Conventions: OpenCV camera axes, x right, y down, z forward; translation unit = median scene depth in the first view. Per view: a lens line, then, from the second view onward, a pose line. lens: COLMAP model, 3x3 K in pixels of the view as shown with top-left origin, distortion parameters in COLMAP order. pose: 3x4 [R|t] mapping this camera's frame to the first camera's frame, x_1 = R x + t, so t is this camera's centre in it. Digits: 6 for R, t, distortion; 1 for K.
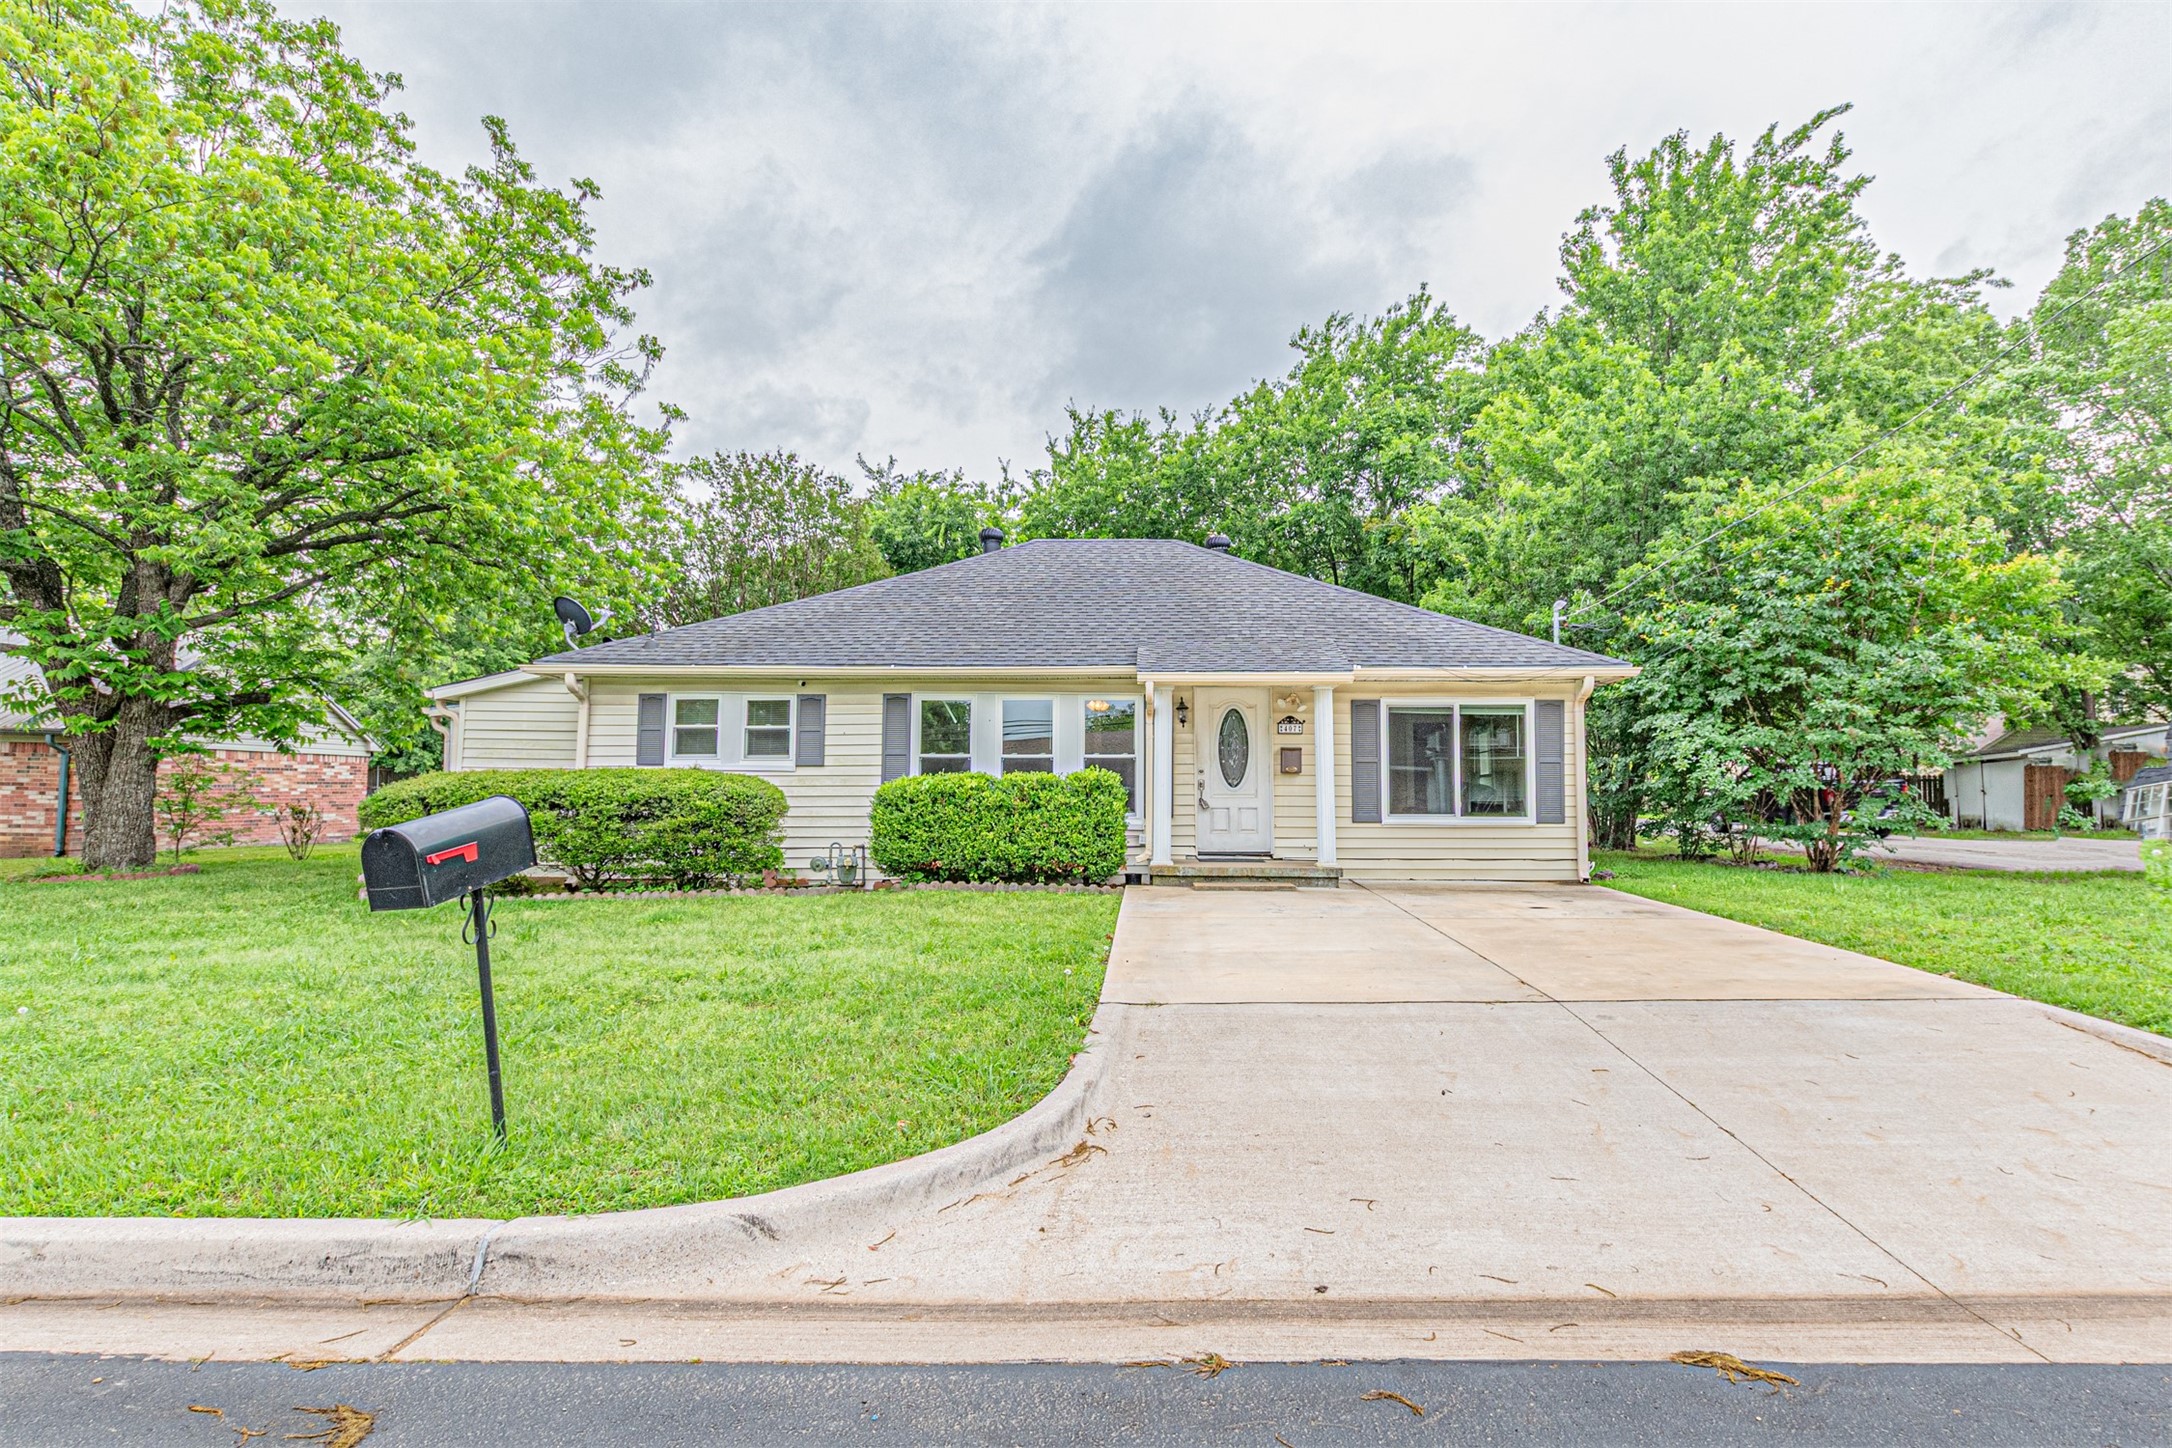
lens RADIAL K [[1111.2, 0, 1086.0], [0, 1111.2, 724.0], [0, 0, 1]] dist [0.001484, 0.000073]
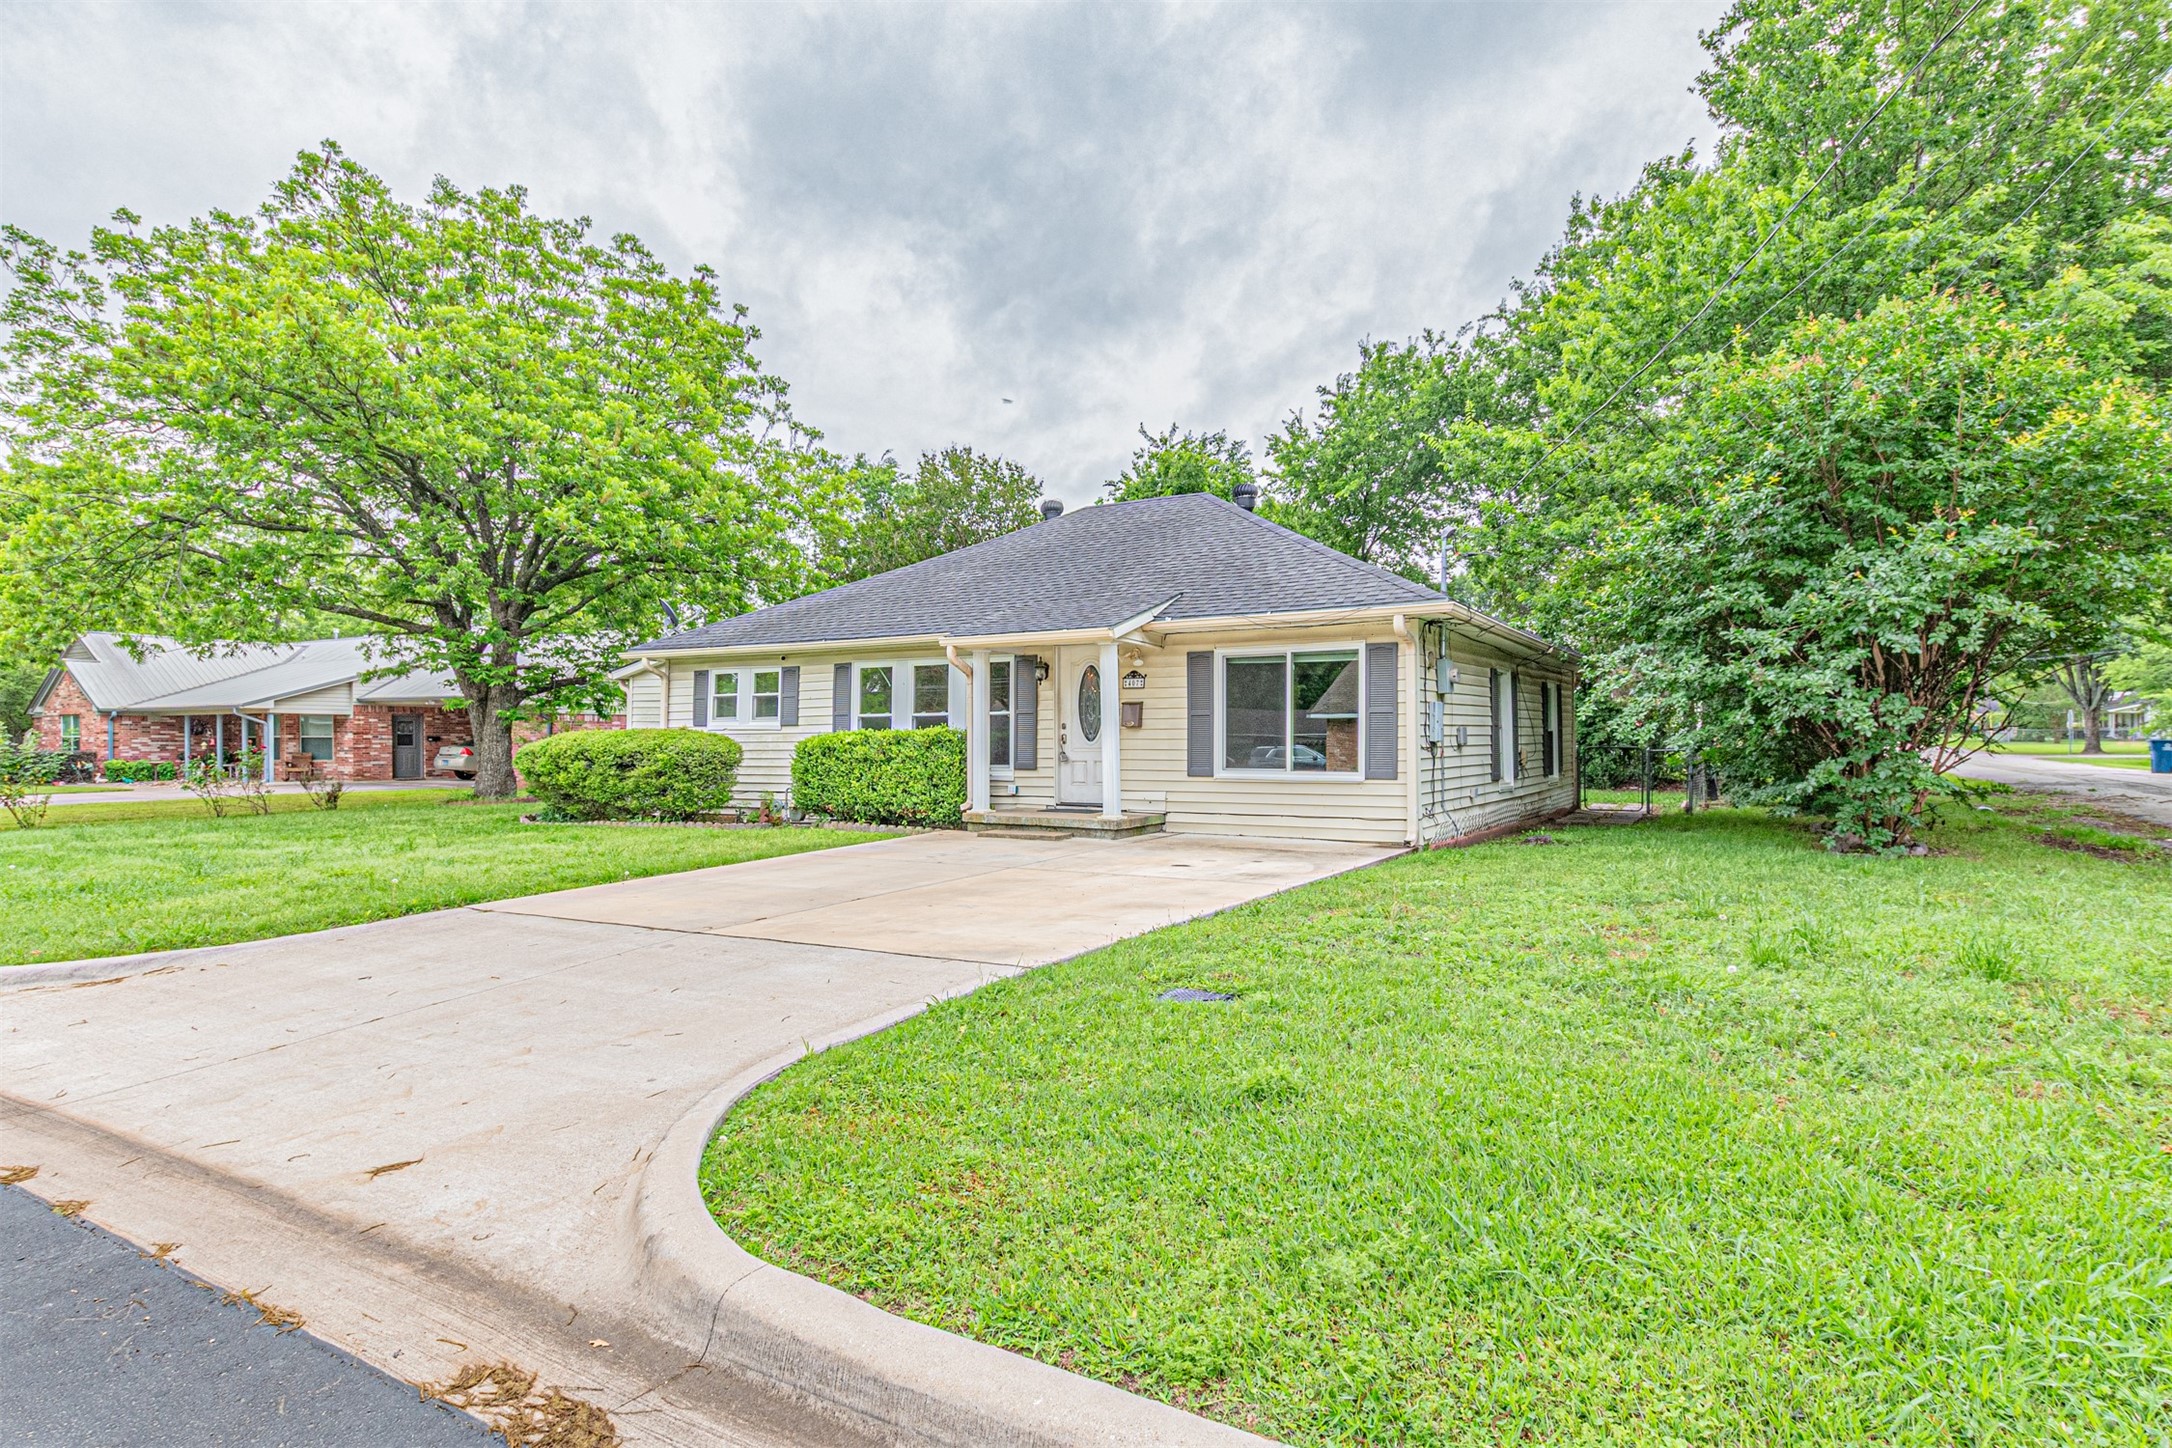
lens RADIAL K [[1111.2, 0, 1086.0], [0, 1111.2, 724.0], [0, 0, 1]] dist [0.001484, 0.000073]
pose [[0.875590, -0.012223, -0.482900, 0.630587], [0.032748, 0.998882, 0.034095, 0.005446], [0.481943, -0.045667, 0.875012, 0.092394]]
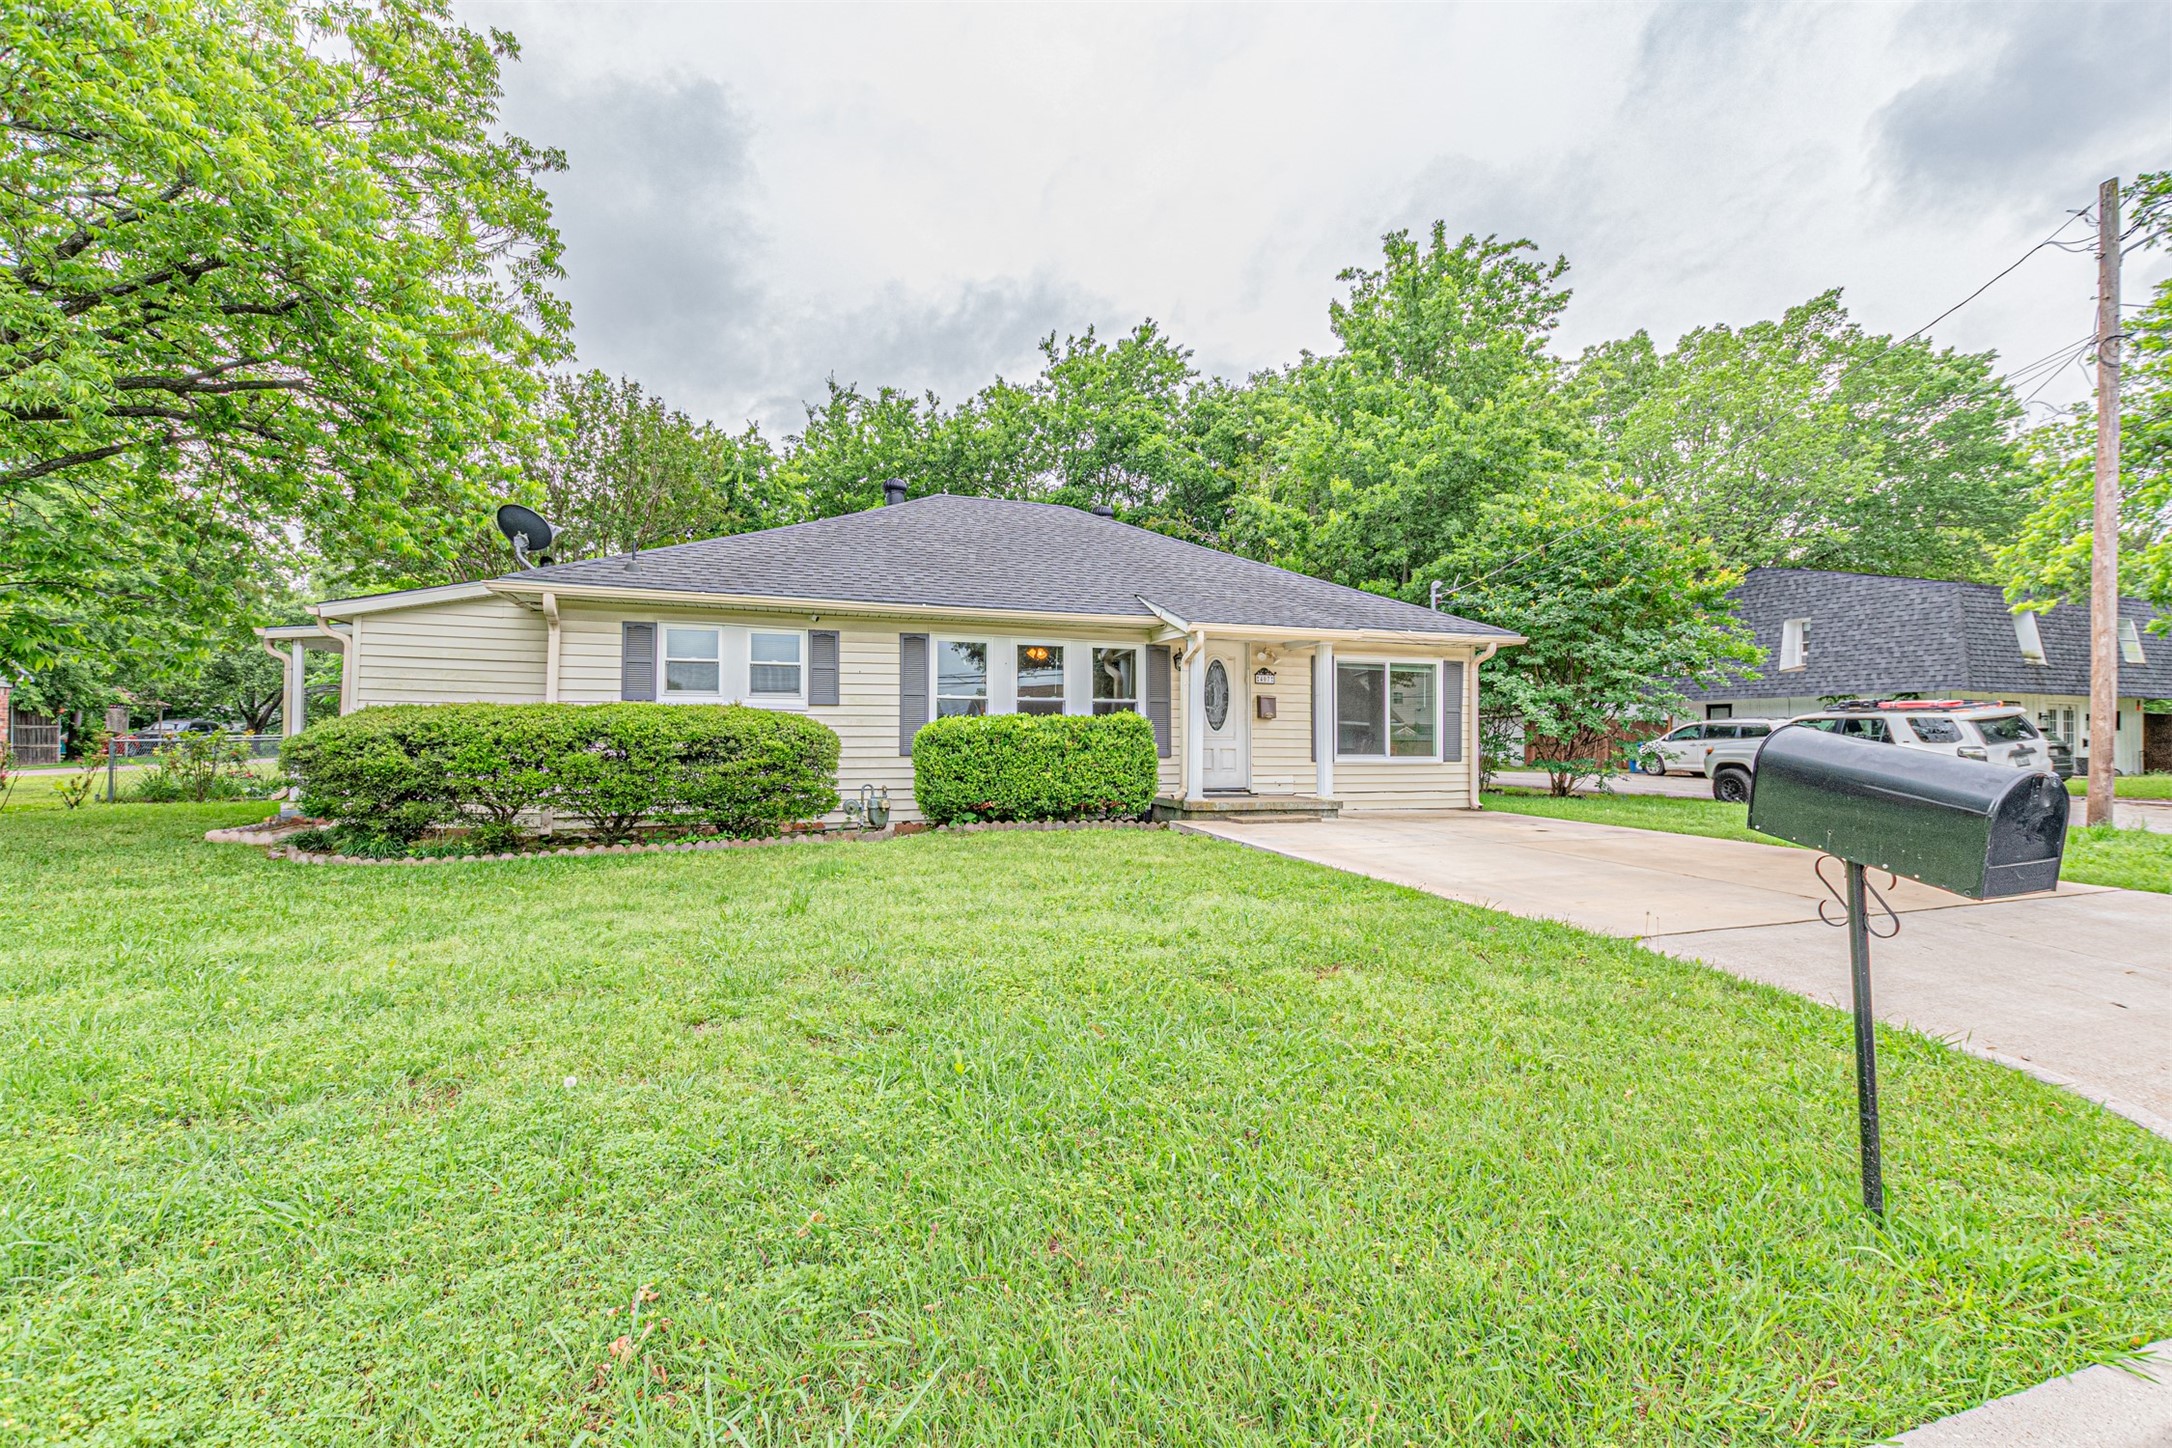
lens RADIAL K [[943.4, 0, 1070.9], [0, 943.4, 702.0], [0, 0, 1]] dist [-0.000878, -0.000414]
pose [[0.939042, 0.017600, 0.343352, -0.330445], [-0.026175, 0.999450, 0.020355, 0.013092], [-0.342805, -0.028101, 0.938986, 0.162616]]
